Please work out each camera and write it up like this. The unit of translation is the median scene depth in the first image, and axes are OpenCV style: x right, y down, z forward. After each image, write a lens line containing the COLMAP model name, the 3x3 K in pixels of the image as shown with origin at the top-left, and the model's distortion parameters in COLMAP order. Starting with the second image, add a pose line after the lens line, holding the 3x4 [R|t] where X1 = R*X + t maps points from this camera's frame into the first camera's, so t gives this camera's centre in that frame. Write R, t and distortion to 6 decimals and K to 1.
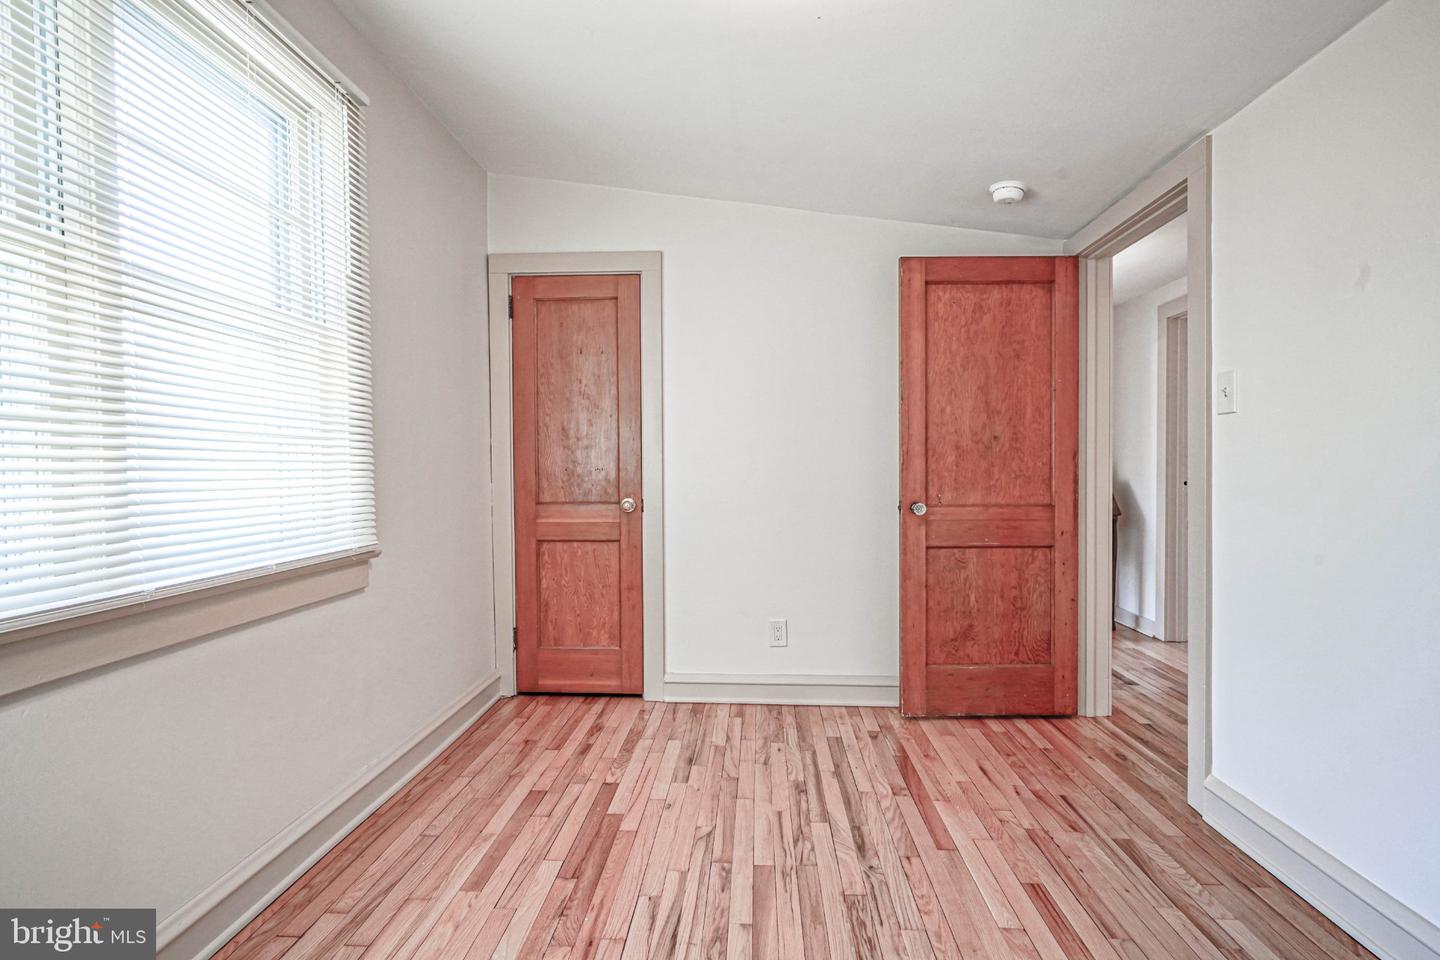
lens RADIAL K [[671.7, 0, 722.5], [0, 671.7, 480.6], [0, 0, 1]] dist [-0.004745, 0.001515]
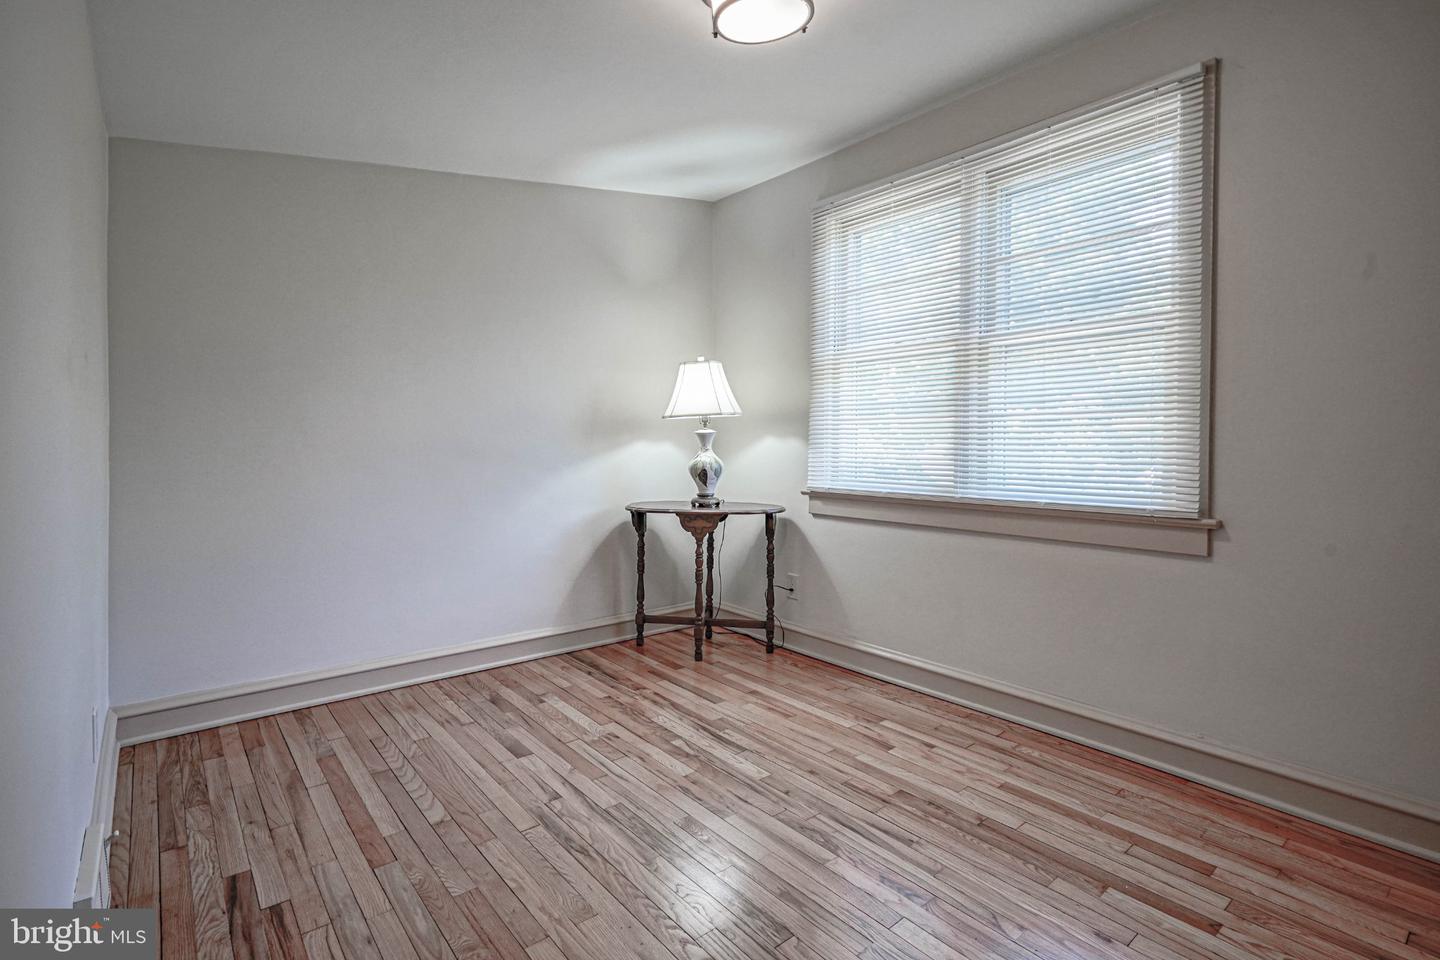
lens RADIAL K [[671.7, 0, 722.4], [0, 671.7, 473.5], [0, 0, 1]] dist [-0.004745, 0.001515]
pose [[-0.741253, 0.032691, -0.670430, 0.791791], [-0.003205, 0.998629, 0.052239, -0.013441], [0.671218, 0.040871, -0.740132, 1.529105]]
